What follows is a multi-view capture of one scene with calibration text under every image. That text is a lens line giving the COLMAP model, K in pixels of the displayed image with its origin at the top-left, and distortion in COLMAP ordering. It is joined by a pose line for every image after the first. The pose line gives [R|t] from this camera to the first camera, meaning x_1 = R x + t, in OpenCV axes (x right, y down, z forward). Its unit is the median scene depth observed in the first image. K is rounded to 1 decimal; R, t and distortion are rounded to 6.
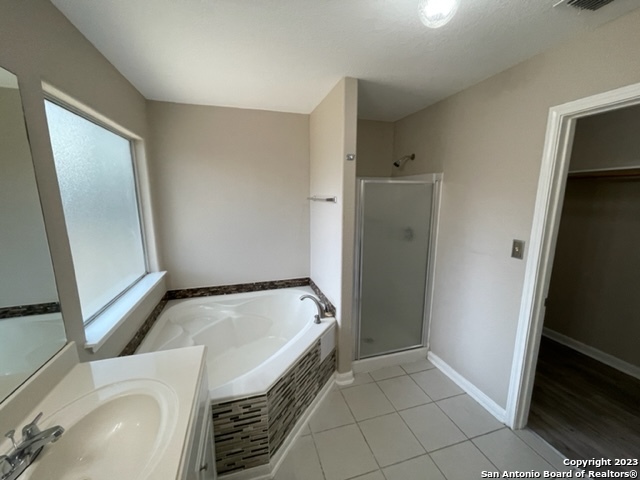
lens RADIAL K [[260.4, 0, 320.0], [0, 260.4, 240.0], [0, 0, 1]] dist [-0.013656, -0.000070]
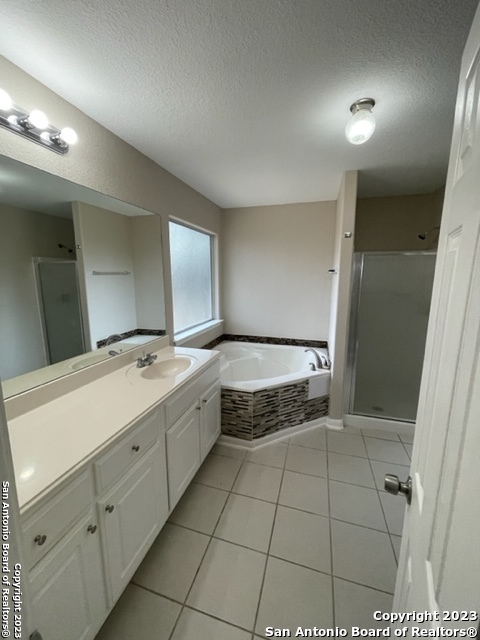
lens RADIAL K [[260.4, 0, 240.0], [0, 260.4, 320.0], [0, 0, 1]] dist [-0.013656, -0.000070]
pose [[0.827985, 0.094984, -0.552646, 0.391925], [-0.100195, 0.994749, 0.020856, 0.095321], [0.551726, 0.038104, 0.833155, -0.255505]]
